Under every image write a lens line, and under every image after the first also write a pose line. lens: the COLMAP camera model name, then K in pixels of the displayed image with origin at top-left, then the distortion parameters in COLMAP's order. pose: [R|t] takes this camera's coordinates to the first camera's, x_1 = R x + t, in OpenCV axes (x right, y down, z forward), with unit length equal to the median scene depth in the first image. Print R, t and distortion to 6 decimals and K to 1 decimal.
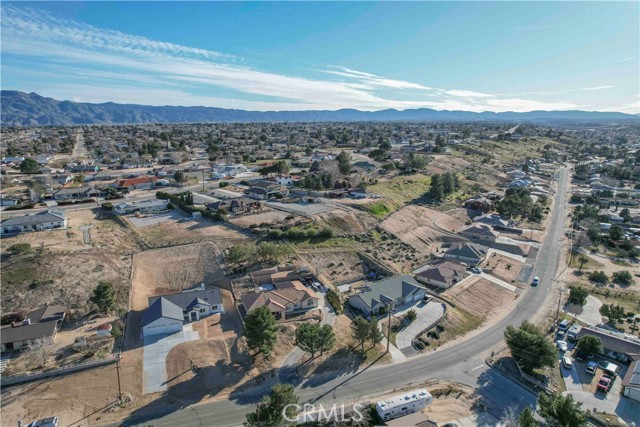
lens RADIAL K [[430.3, 0, 329.5], [0, 430.3, 213.2], [0, 0, 1]] dist [-0.058697, 0.063193]
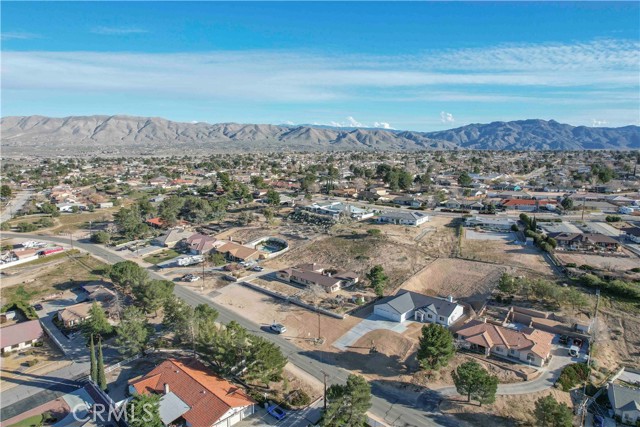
lens RADIAL K [[430.3, 0, 329.5], [0, 430.3, 213.2], [0, 0, 1]] dist [-0.058697, 0.063193]
pose [[0.415199, 0.142311, -0.898531, 0.490779], [-0.193843, 0.978846, 0.065459, -0.045056], [0.888839, 0.146996, 0.434002, 0.244244]]
